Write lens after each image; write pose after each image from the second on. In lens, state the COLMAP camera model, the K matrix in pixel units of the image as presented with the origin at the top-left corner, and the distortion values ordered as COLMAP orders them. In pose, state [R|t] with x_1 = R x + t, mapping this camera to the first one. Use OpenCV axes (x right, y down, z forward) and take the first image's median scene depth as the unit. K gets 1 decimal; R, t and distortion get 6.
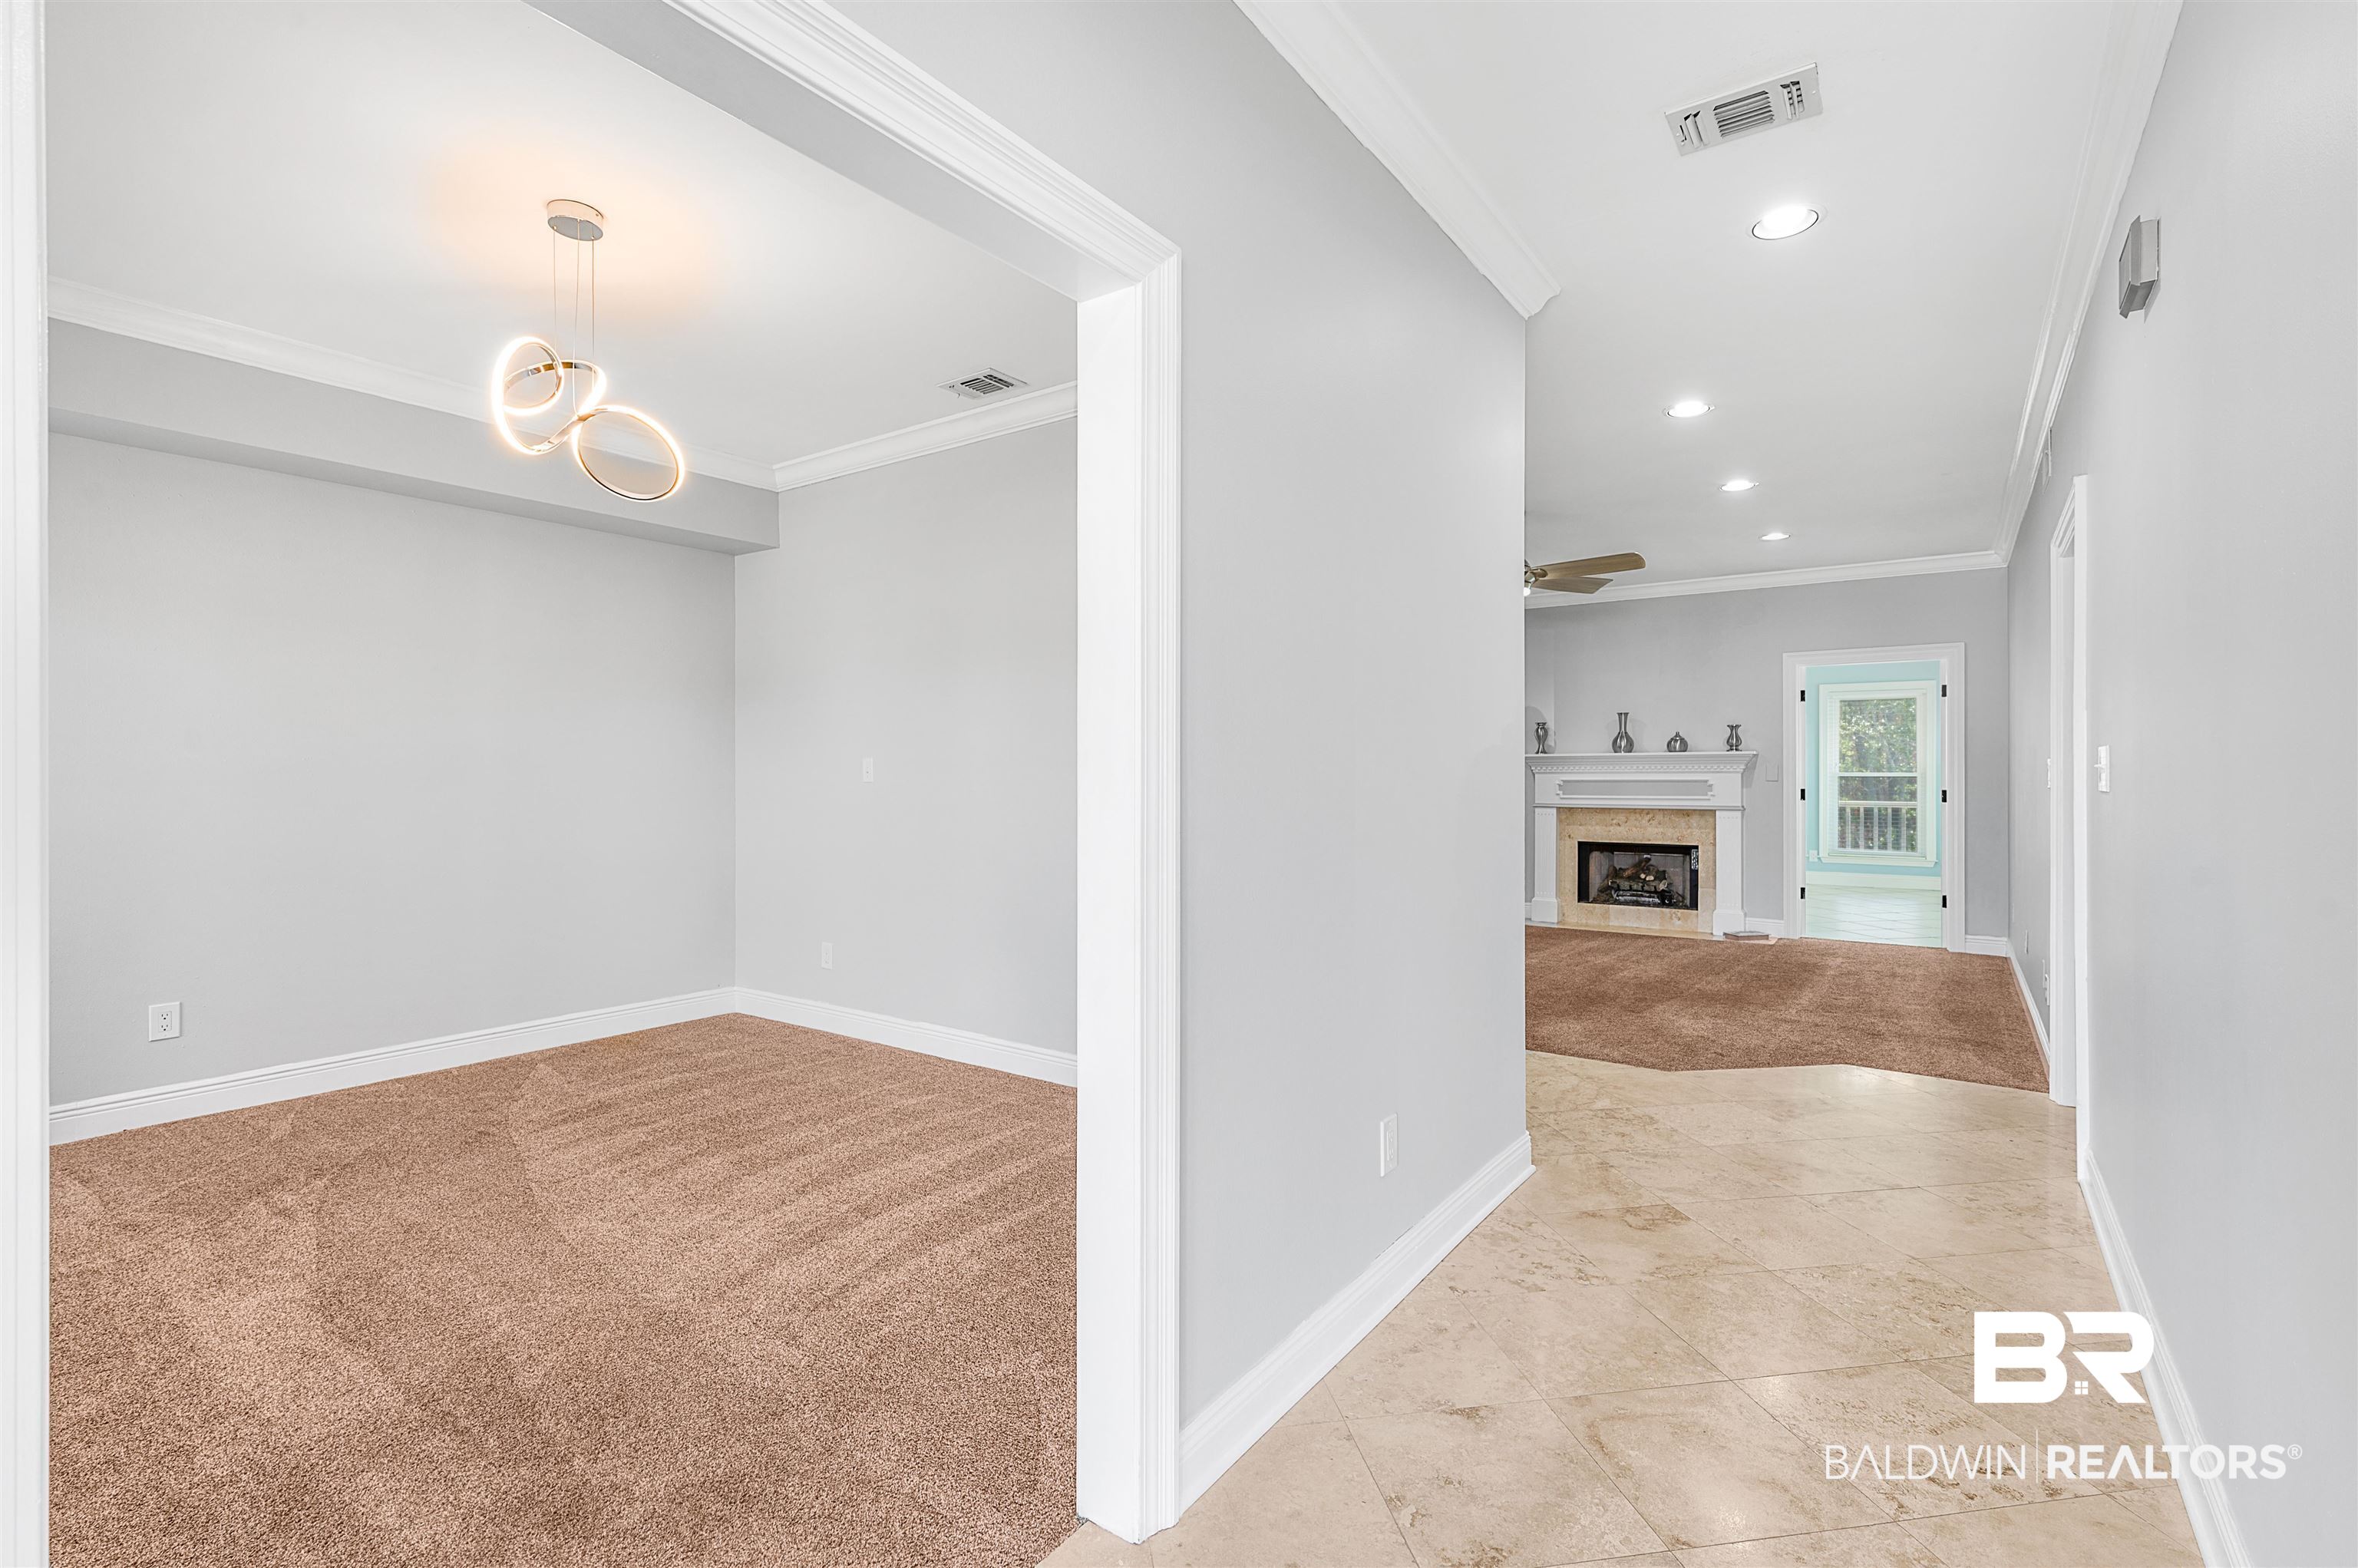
lens RADIAL K [[1070.3, 0, 1189.2], [0, 1070.3, 772.5], [0, 0, 1]] dist [-0.003471, -0.000183]
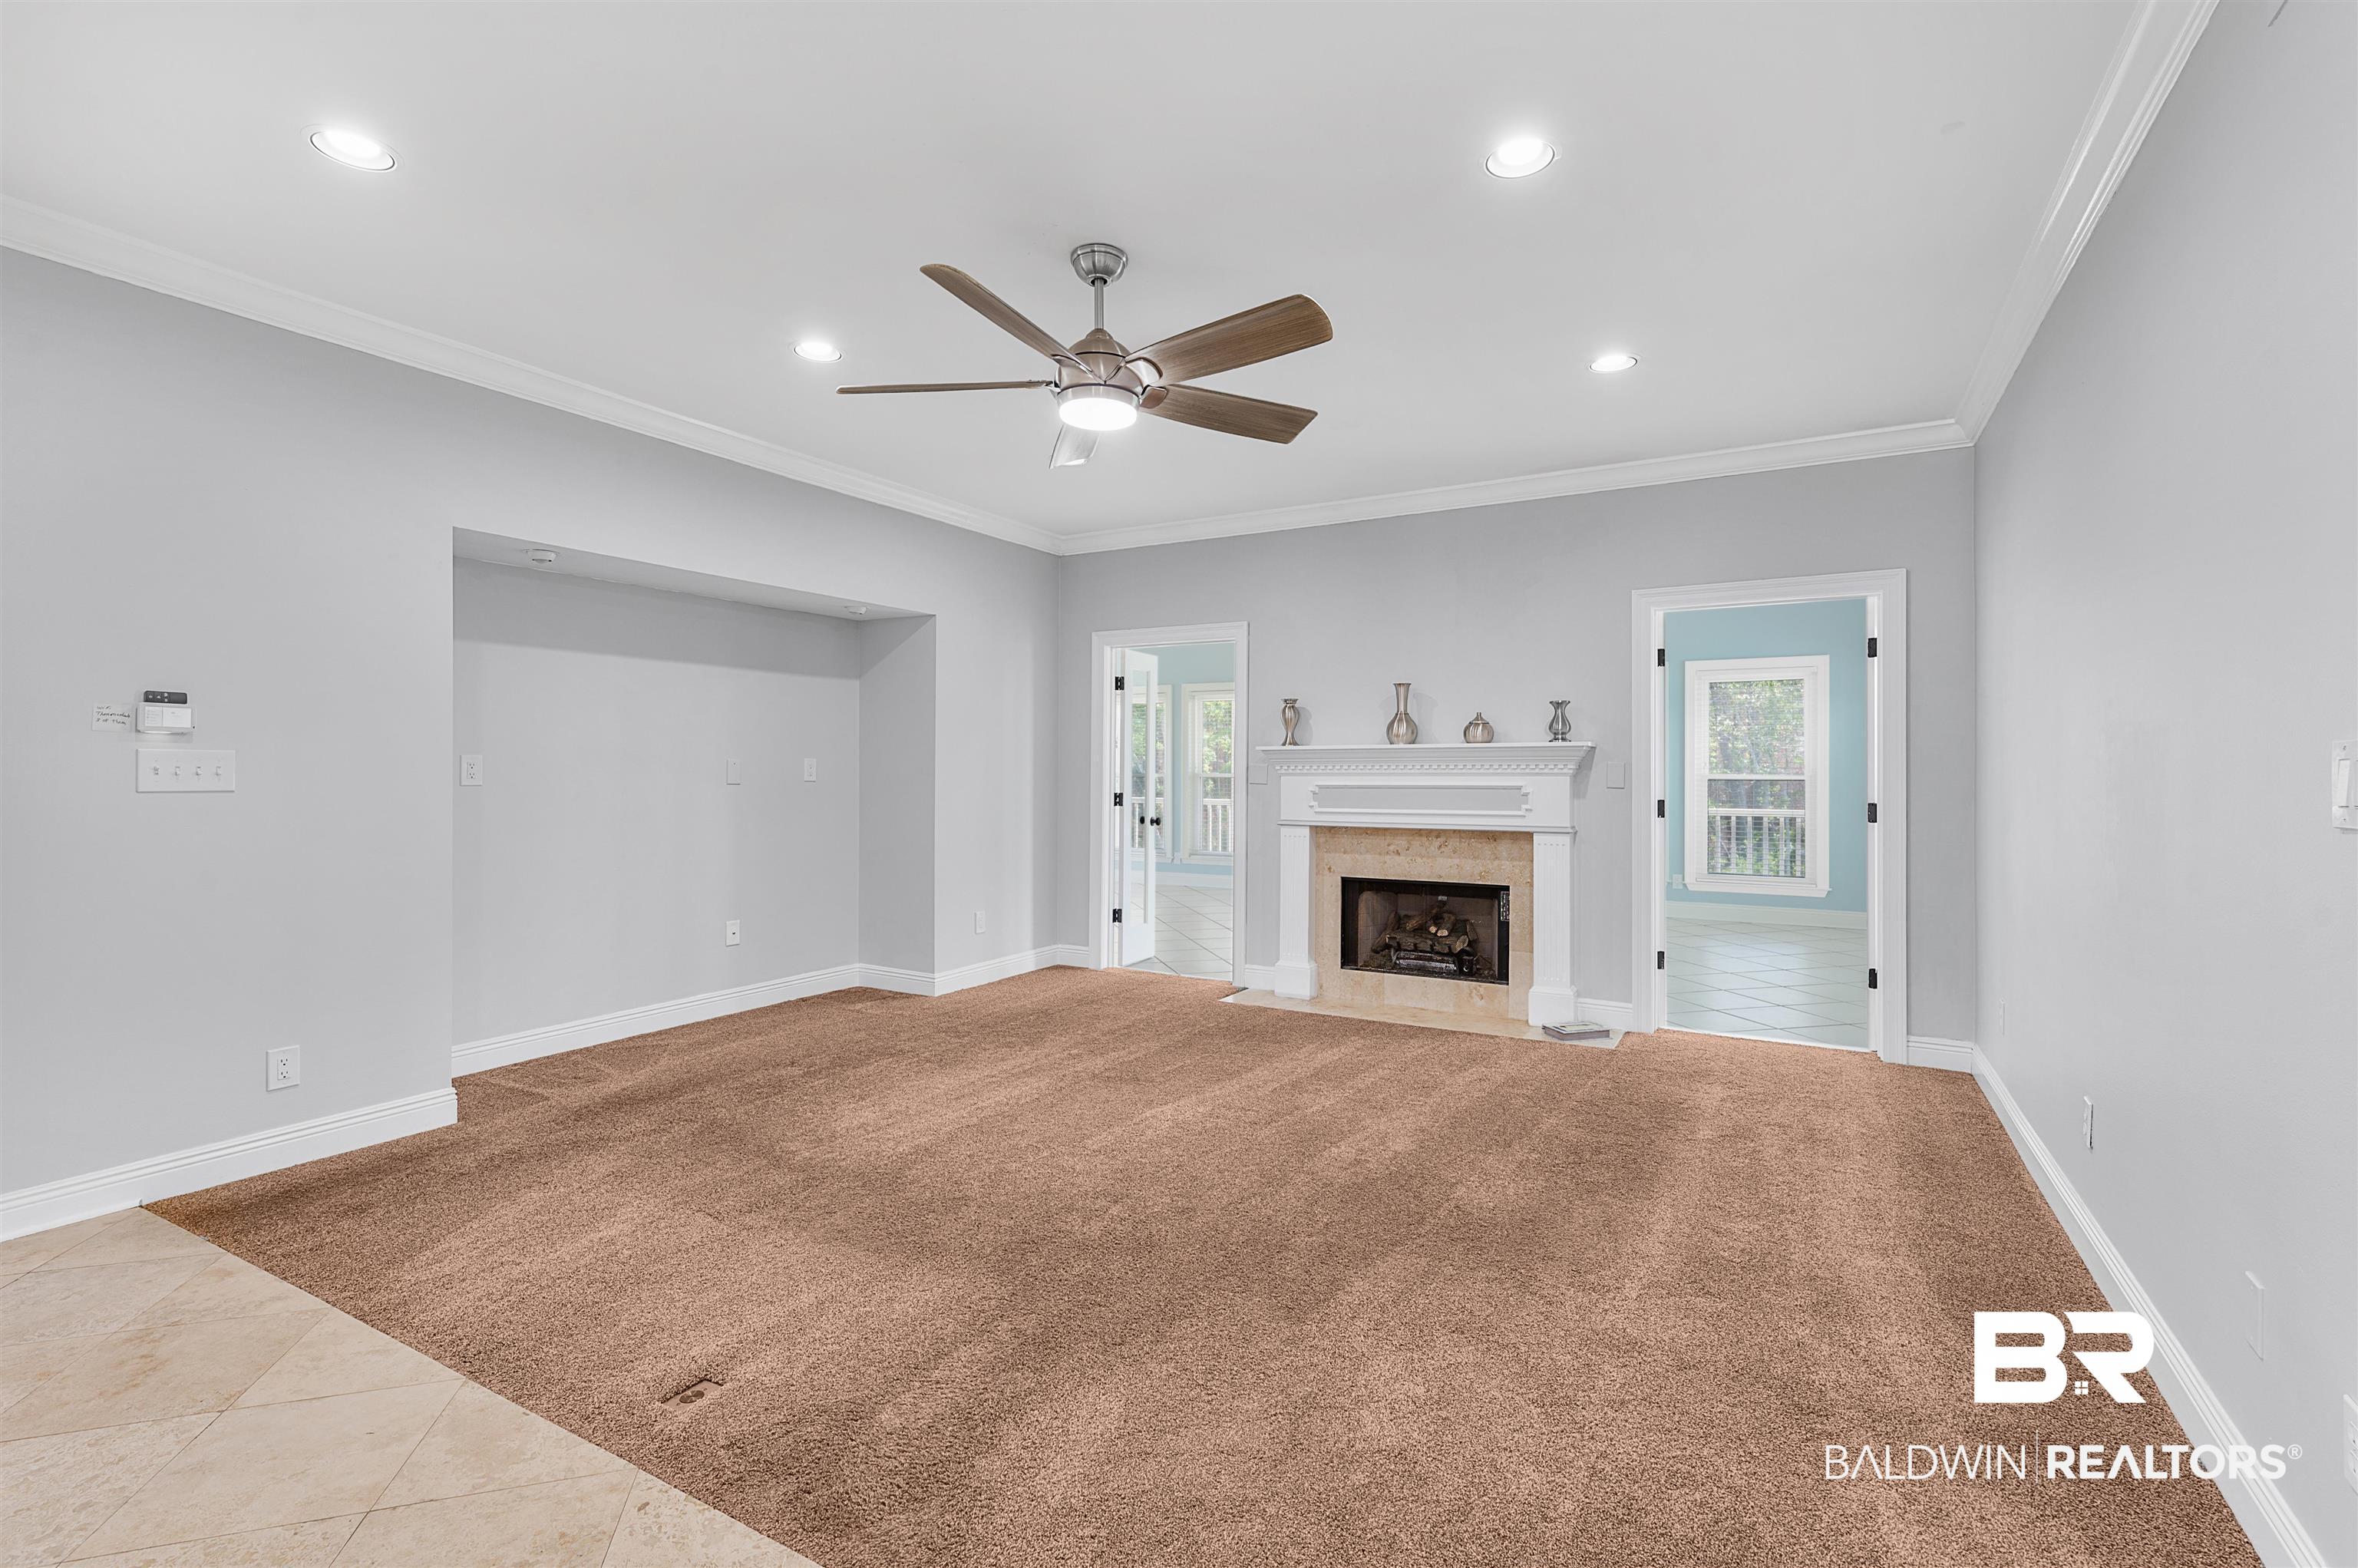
lens RADIAL K [[1070.3, 0, 1189.2], [0, 1070.3, 772.5], [0, 0, 1]] dist [-0.003471, -0.000183]
pose [[0.995084, 0.002615, 0.099003, 0.210325], [-0.002637, 0.999997, 0.000100, -0.000578], [-0.099003, -0.000361, 0.995087, 0.358140]]
